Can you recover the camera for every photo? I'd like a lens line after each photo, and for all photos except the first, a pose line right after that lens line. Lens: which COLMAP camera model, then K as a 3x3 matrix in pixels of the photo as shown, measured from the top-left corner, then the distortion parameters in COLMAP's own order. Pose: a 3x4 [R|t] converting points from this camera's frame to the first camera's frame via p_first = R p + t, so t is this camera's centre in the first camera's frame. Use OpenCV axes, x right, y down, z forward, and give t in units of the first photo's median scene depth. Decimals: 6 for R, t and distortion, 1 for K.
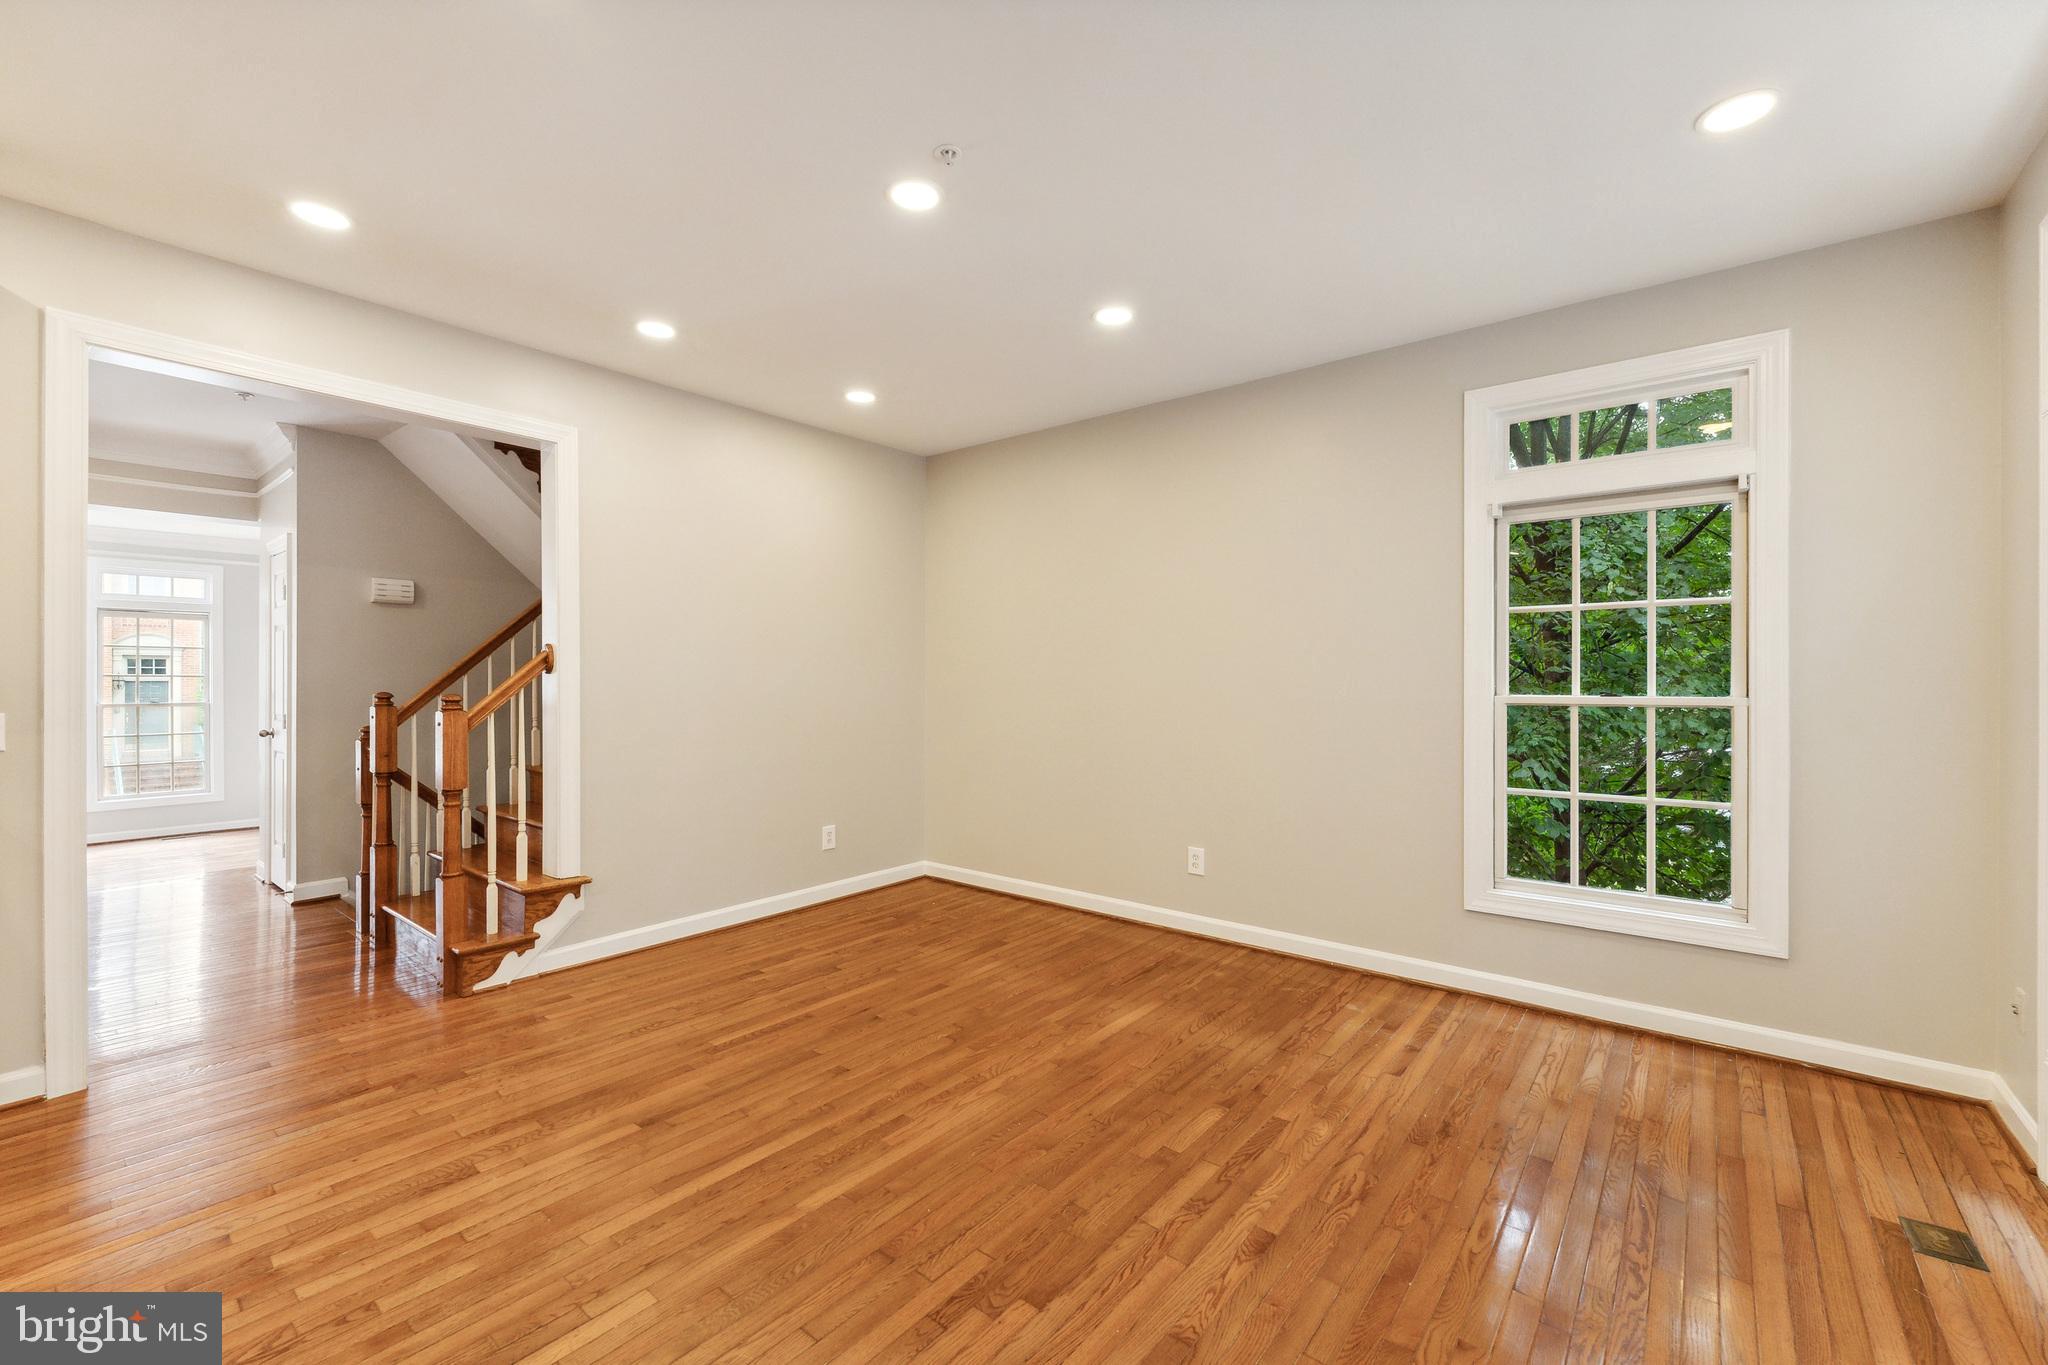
lens RADIAL K [[841.8, 0, 1021.3], [0, 841.8, 678.2], [0, 0, 1]] dist [-0.001180, -0.000003]
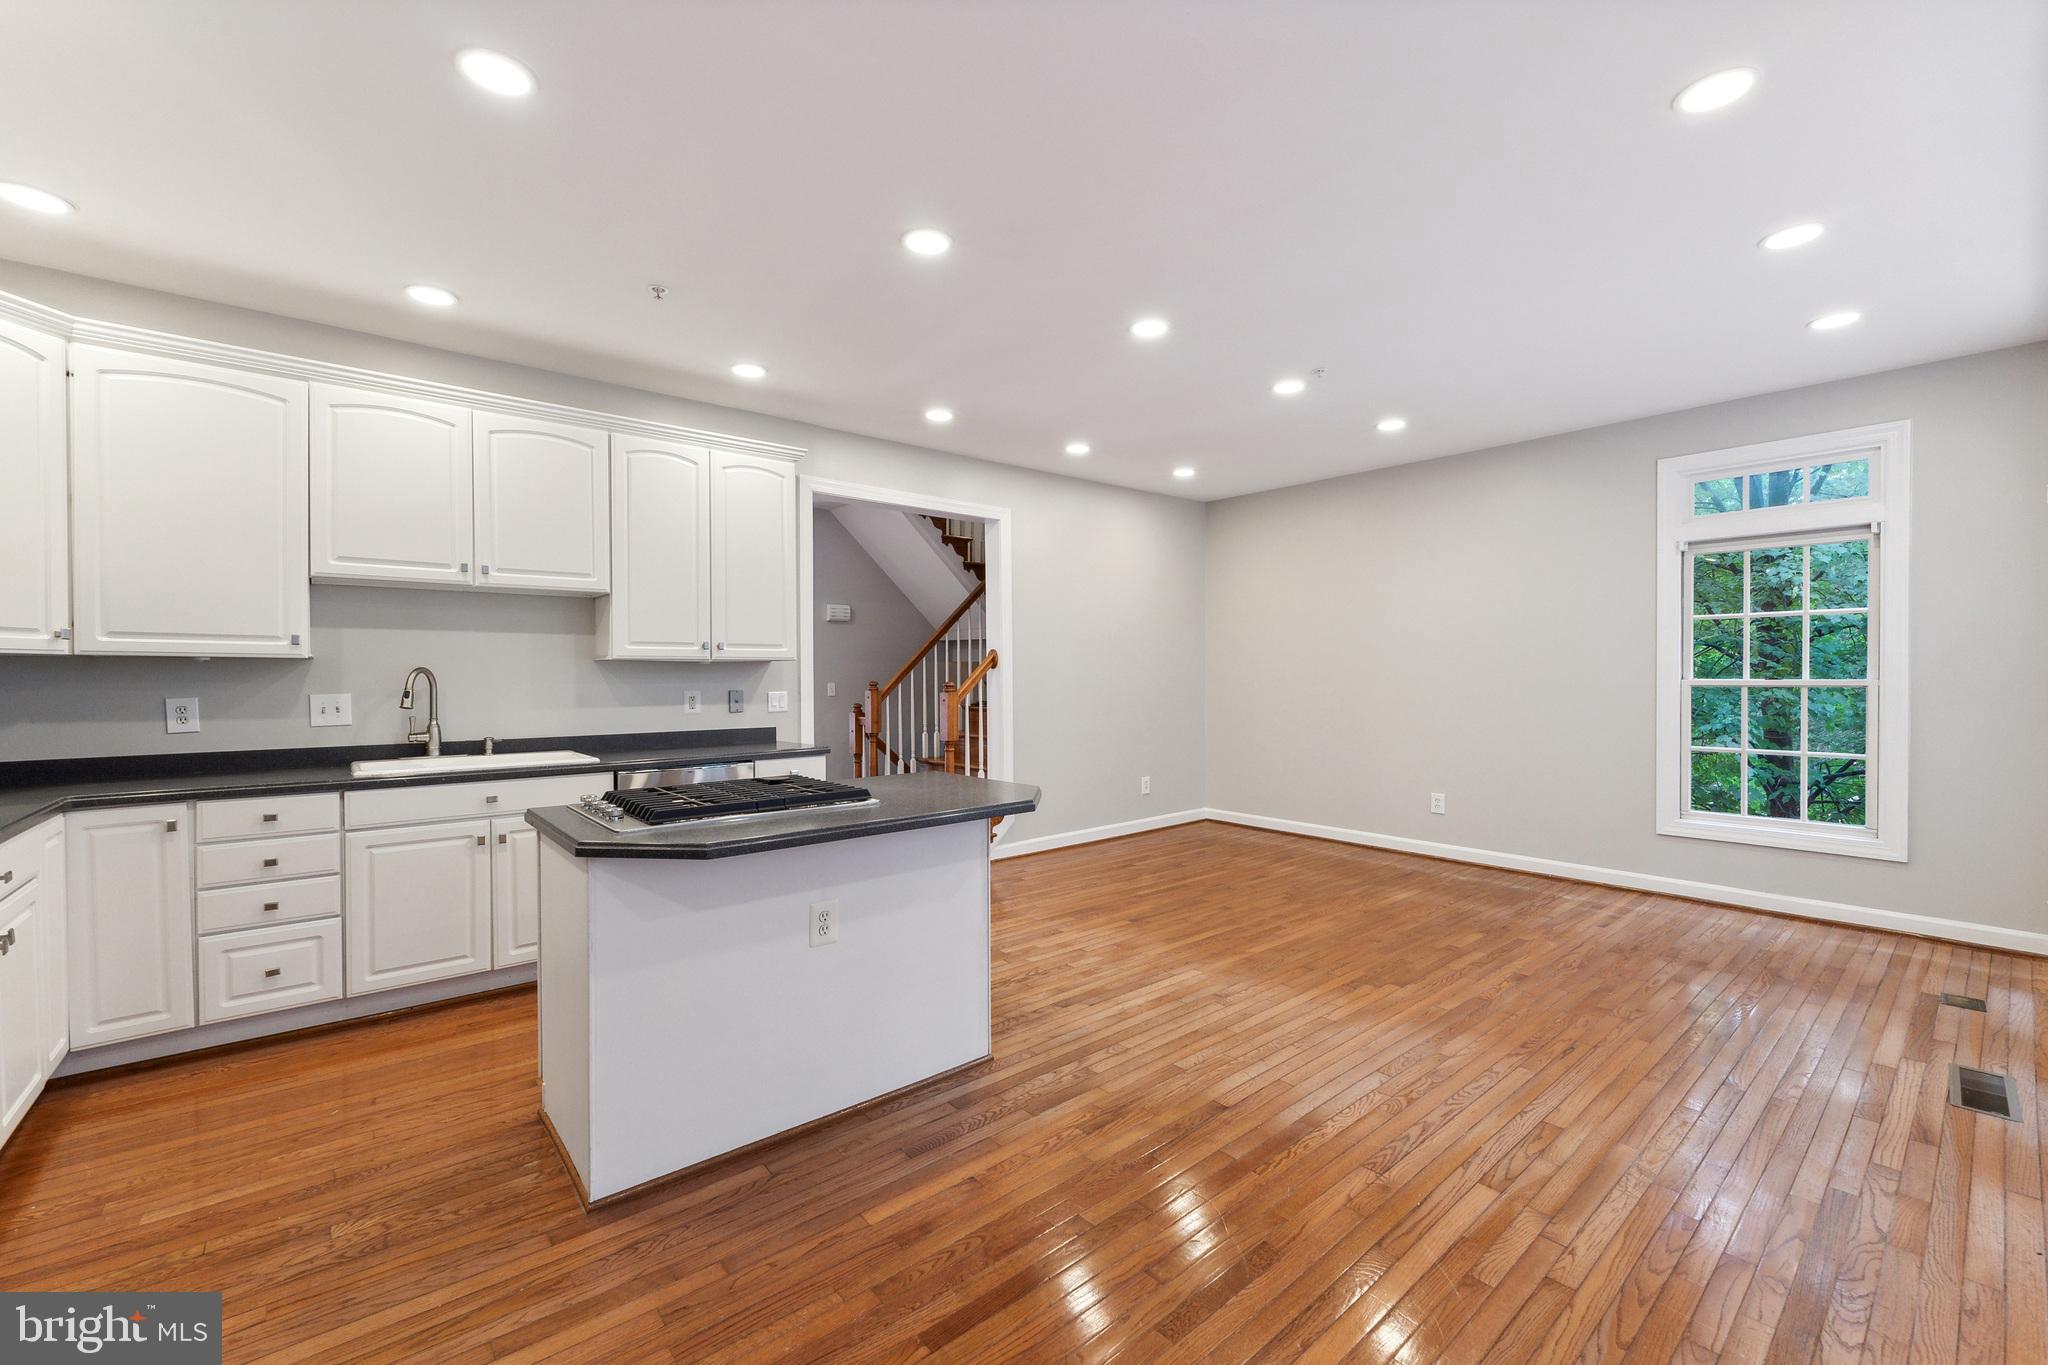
lens RADIAL K [[827.5, 0, 1024.0], [0, 827.5, 682.5], [0, 0, 1]] dist [-0.002525, -0.000710]
pose [[0.981727, -0.004054, -0.190253, -0.272821], [0.006787, 0.999883, 0.013718, -0.000259], [0.190175, -0.014758, 0.981639, -0.611192]]
